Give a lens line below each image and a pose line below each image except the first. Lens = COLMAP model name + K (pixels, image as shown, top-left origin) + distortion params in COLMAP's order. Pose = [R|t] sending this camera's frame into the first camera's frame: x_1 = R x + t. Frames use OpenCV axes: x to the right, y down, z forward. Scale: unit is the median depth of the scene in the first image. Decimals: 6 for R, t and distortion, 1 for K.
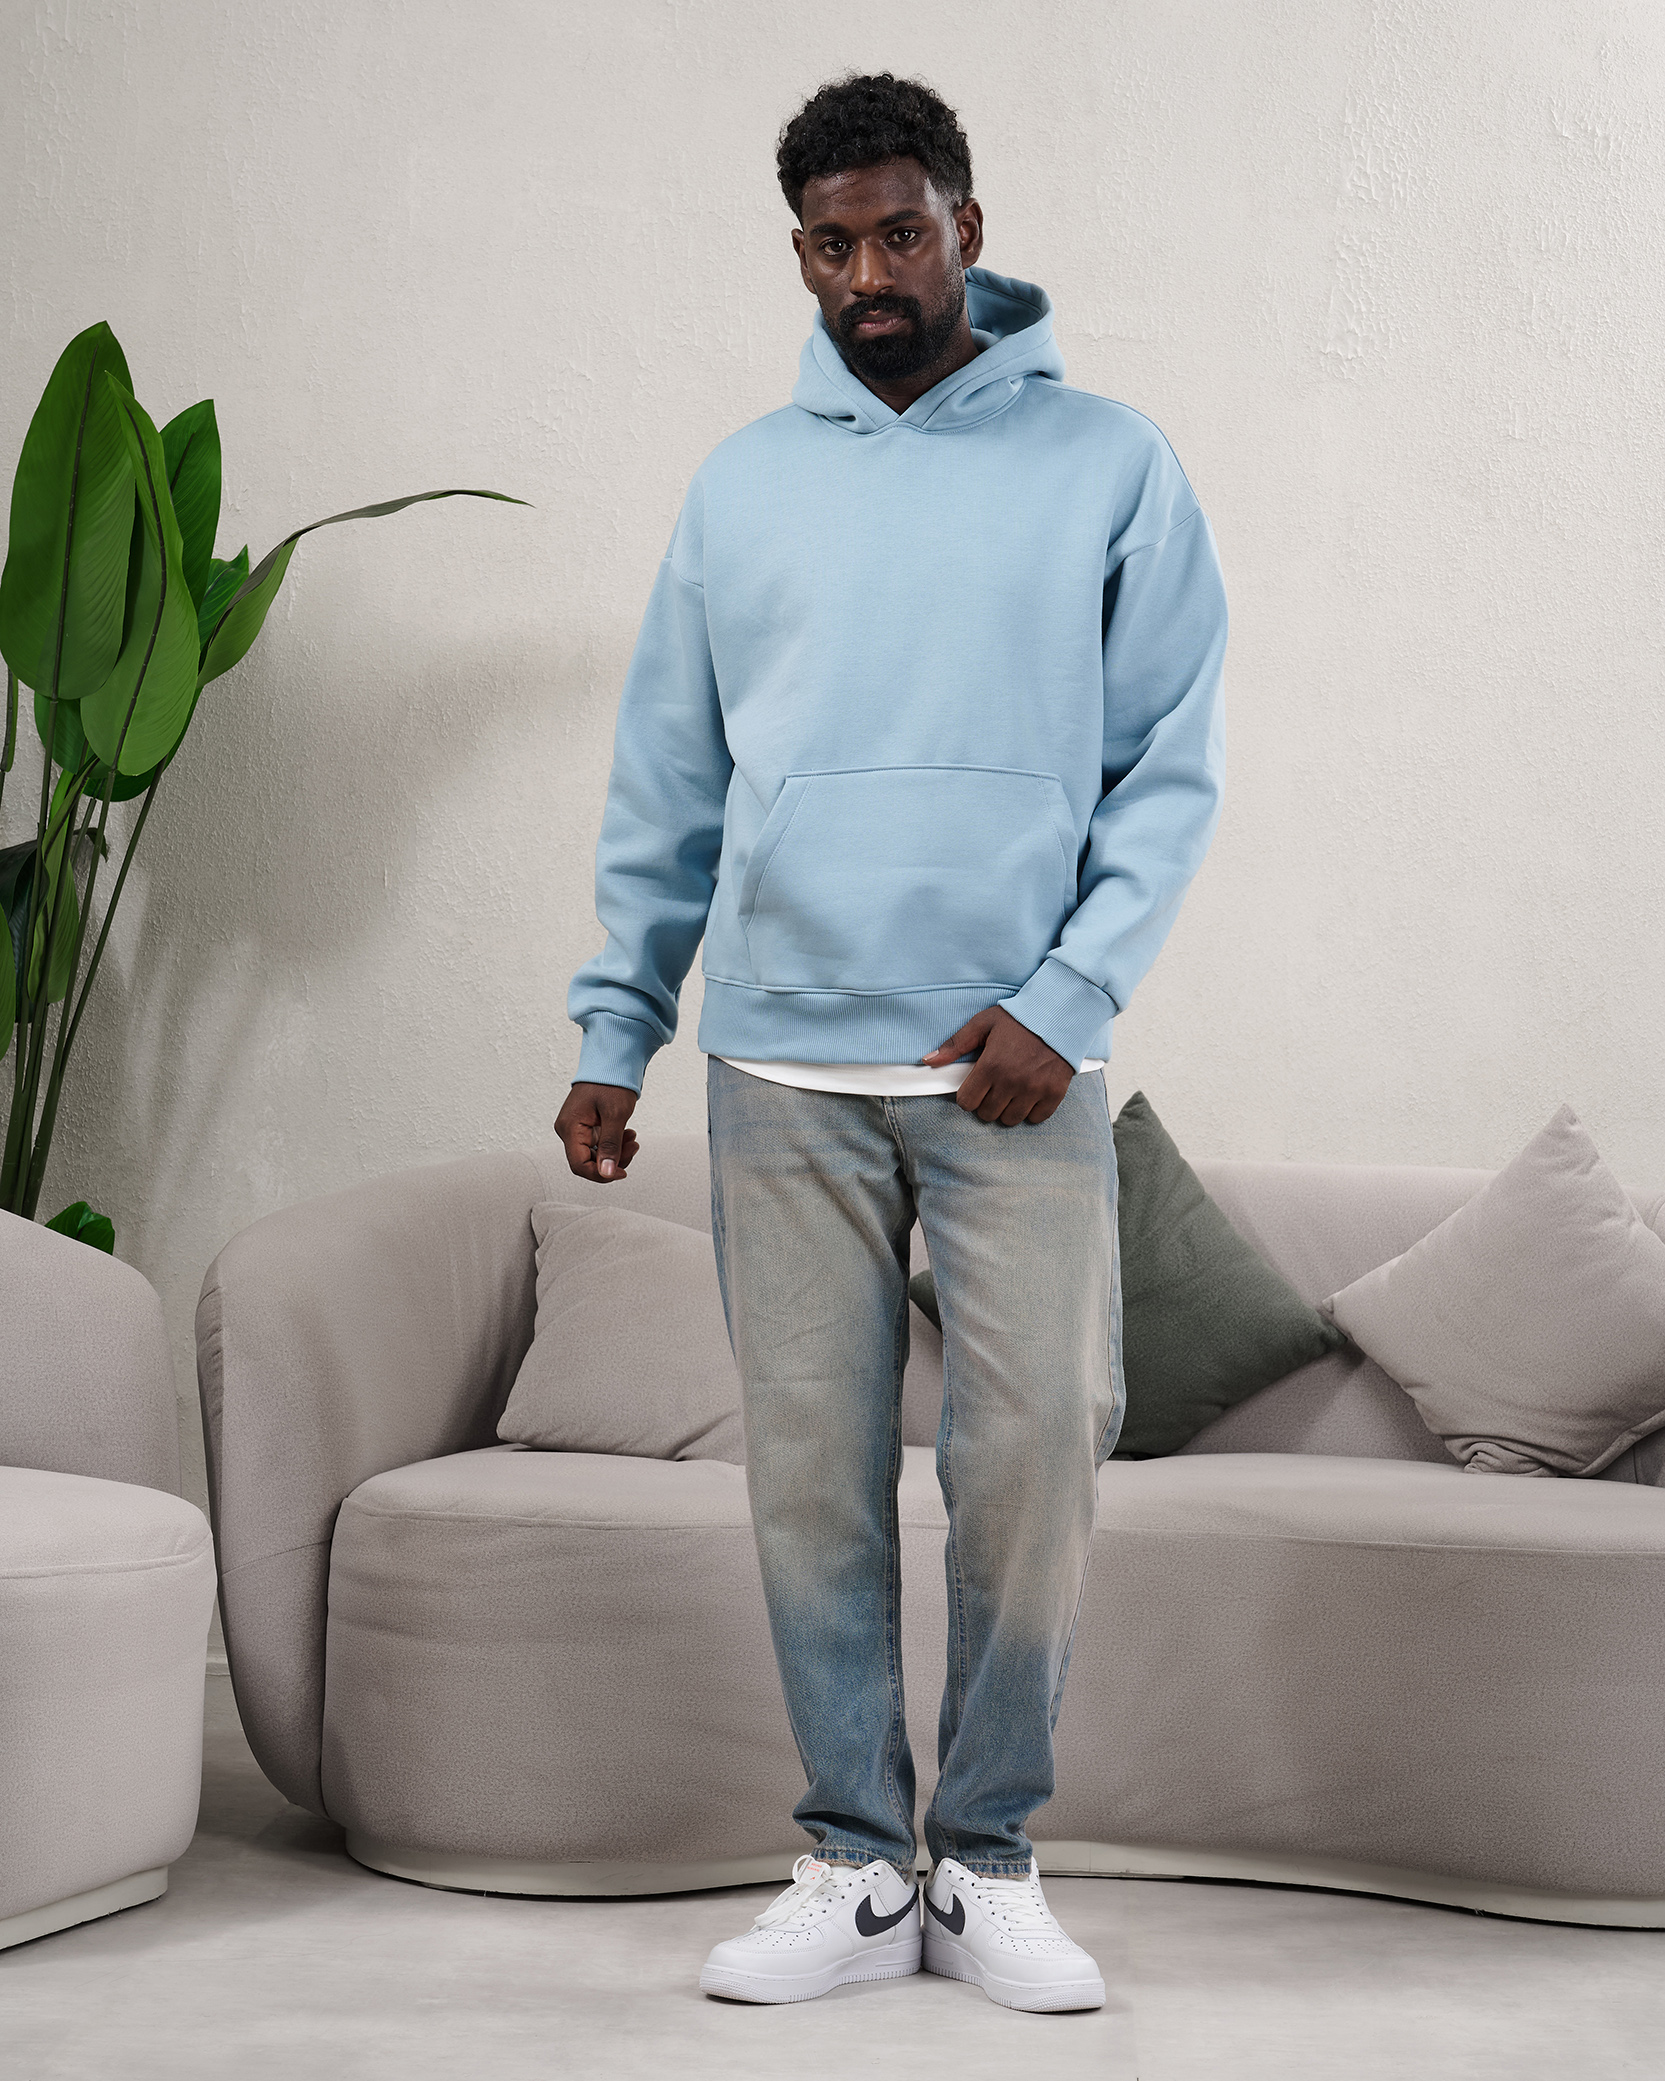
lens RADIAL K [[4973.0, 0, 843.1], [0, 4973.0, 1135.9], [0, 0, 1]] dist [-0.027347, -0.137895]
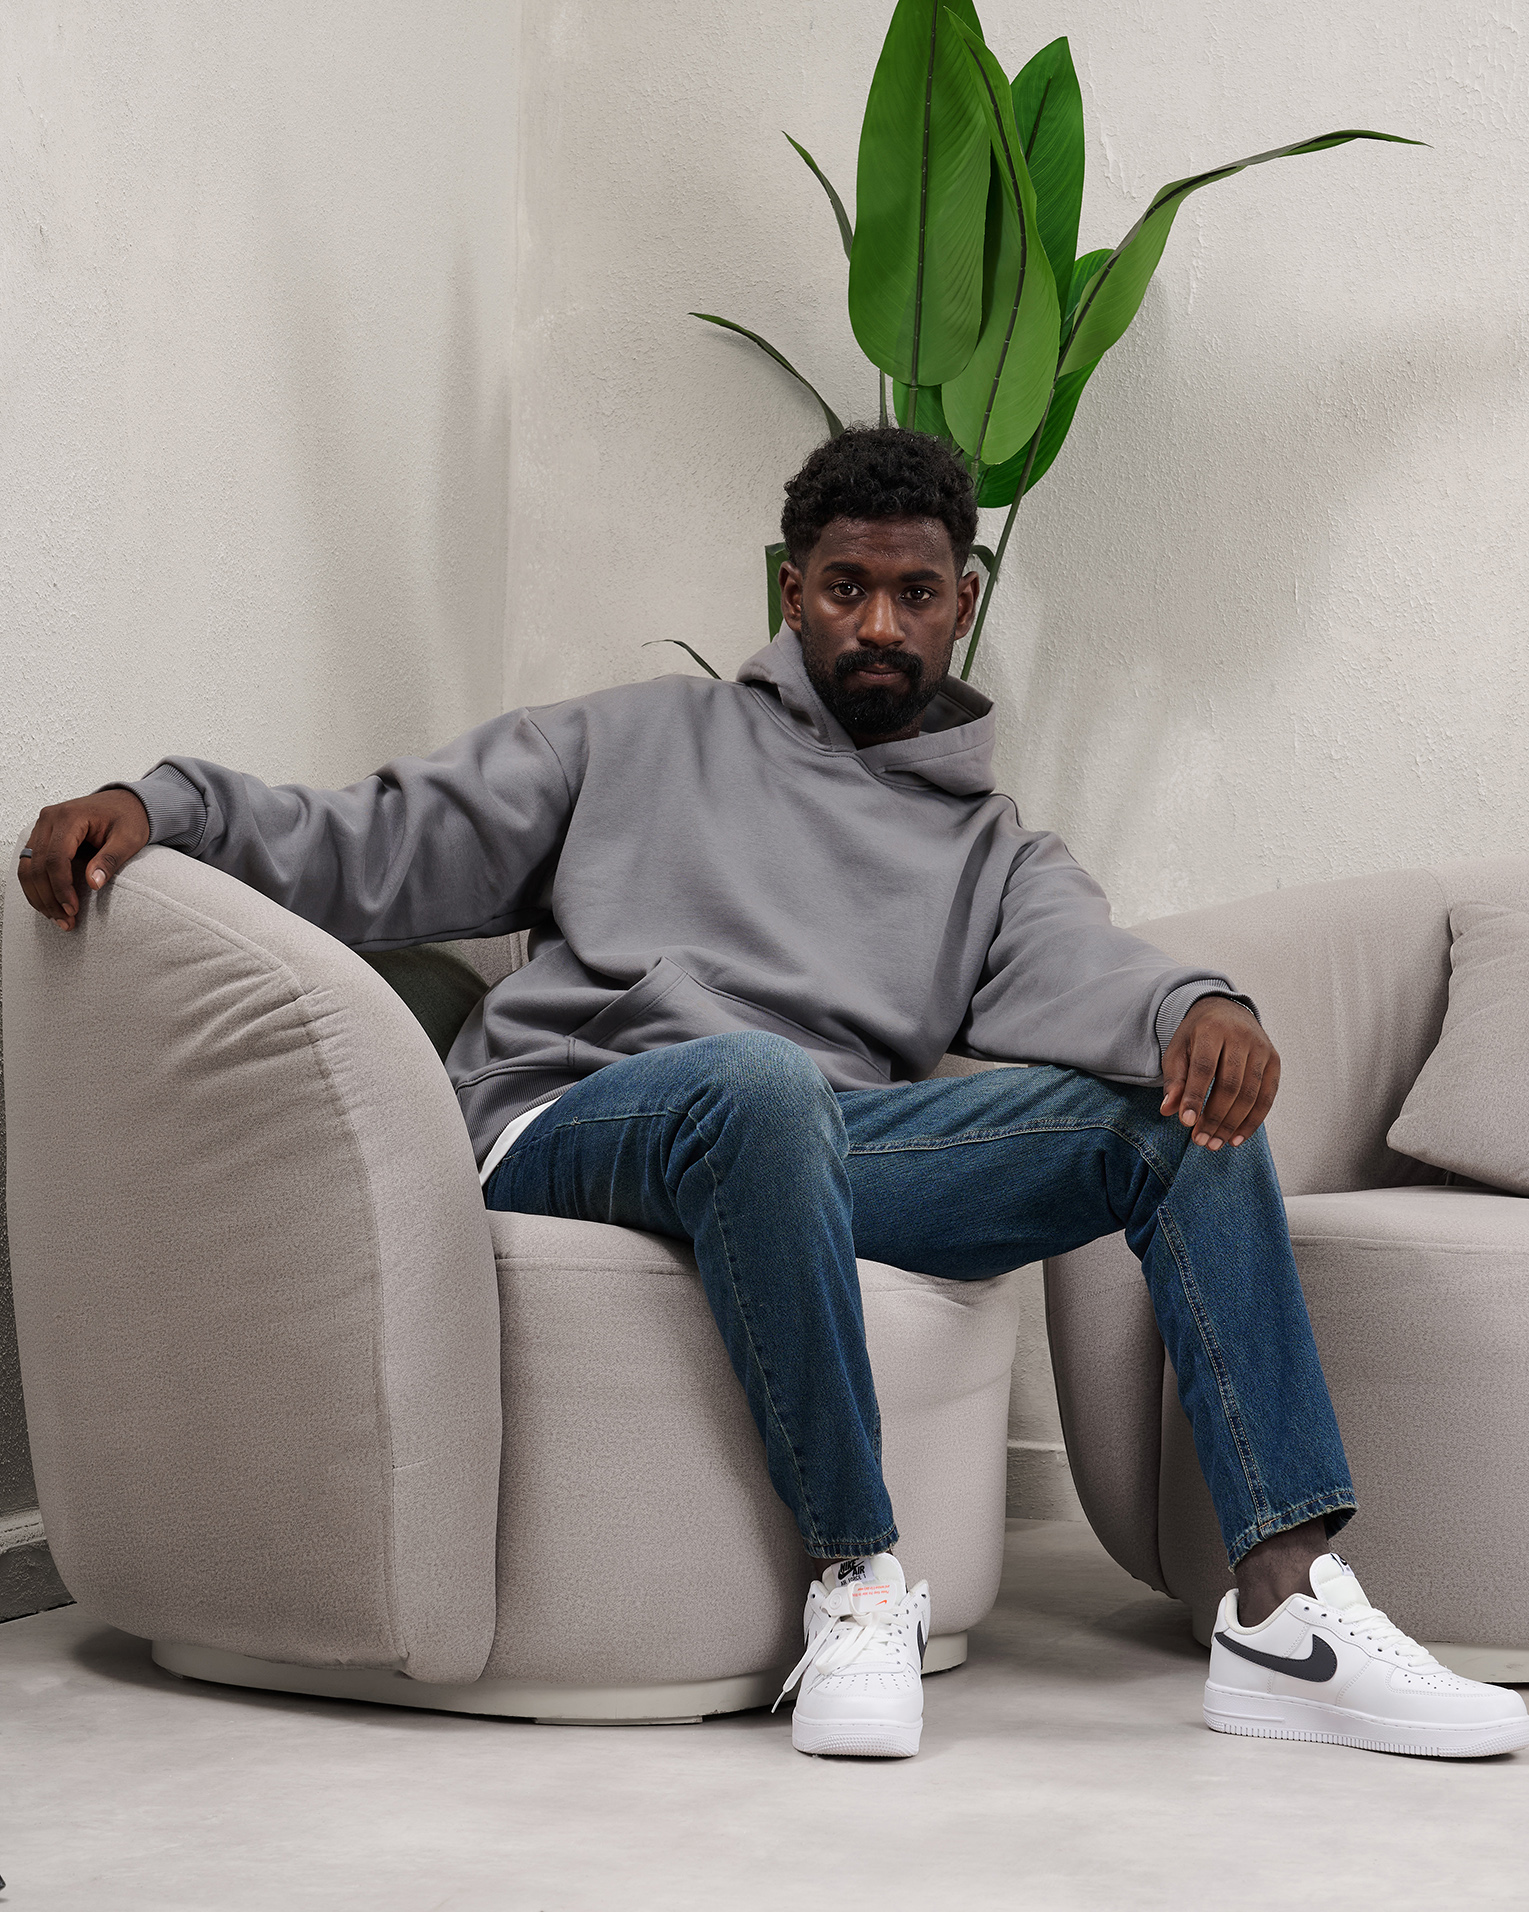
lens RADIAL K [[4656.1, 0, 891.9], [0, 4656.1, 960.9], [0, 0, 1]] dist [0.057707, -0.484531]
pose [[0.969826, -0.013011, -0.243449, 0.045934], [0.004280, 0.999330, -0.036358, 0.049655], [0.243759, 0.034219, 0.969232, 0.165758]]
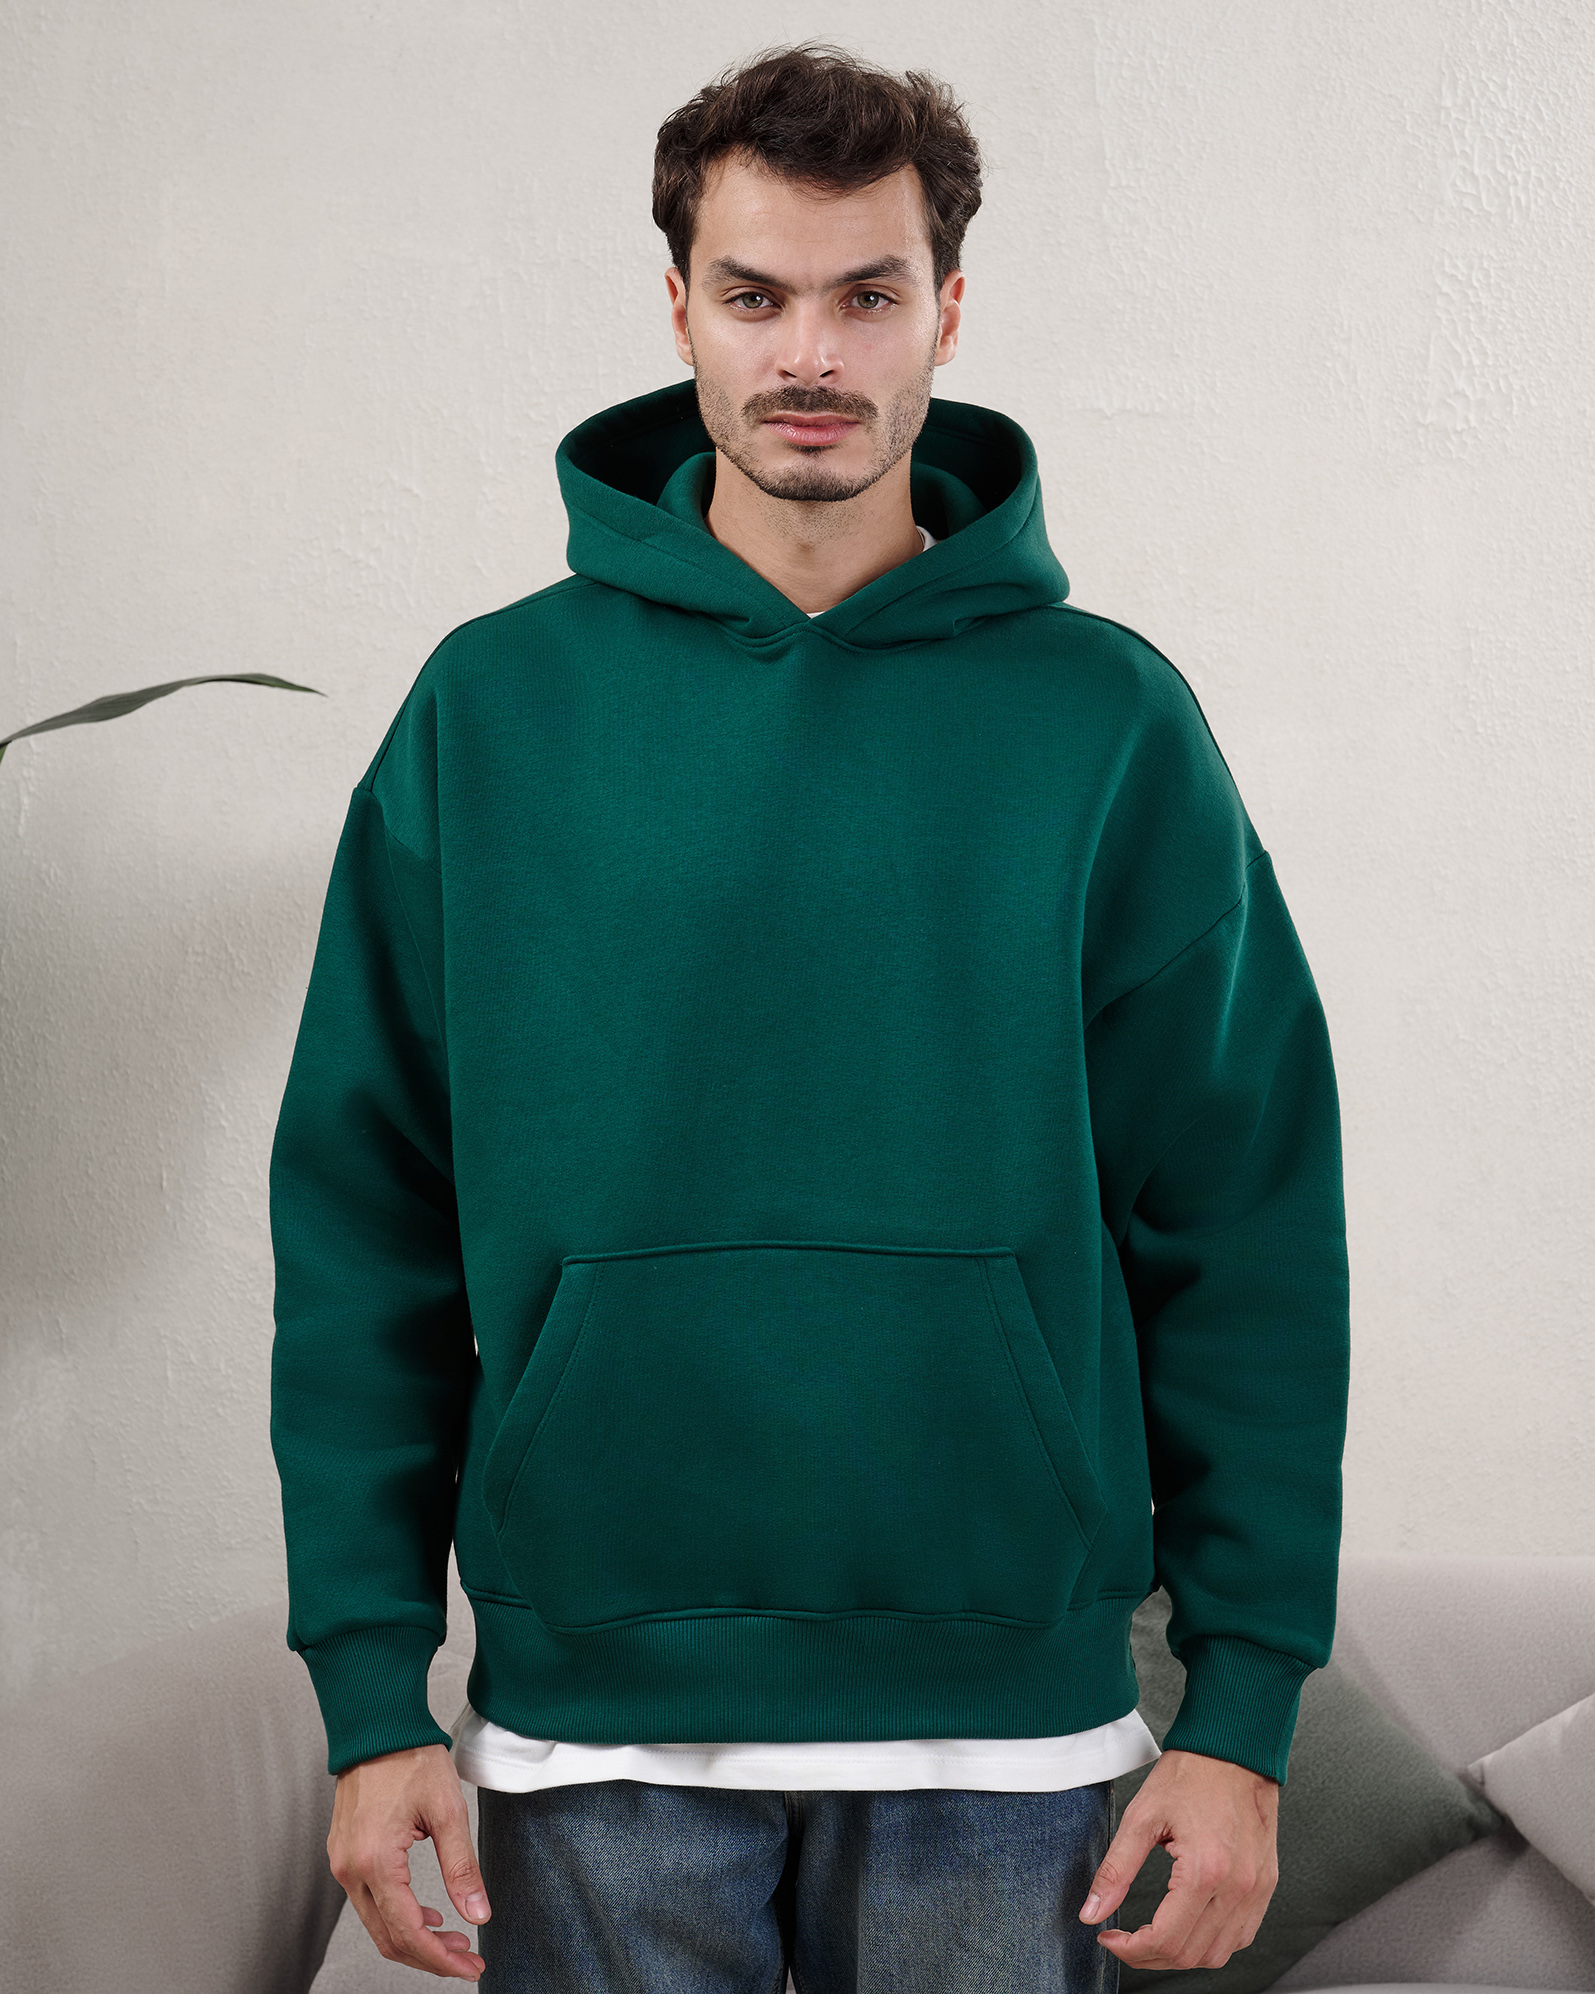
lens RADIAL K [[4989.7, 0, 802.6], [0, 4989.7, 1034.9], [0, 0, 1]] dist [-0.023524, -0.126641]
pose [[0.999210, -0.033248, -0.021766, 0.020025], [0.033293, 0.999444, 0.001704, -0.076462], [0.021698, -0.002427, 0.999762, 0.283250]]
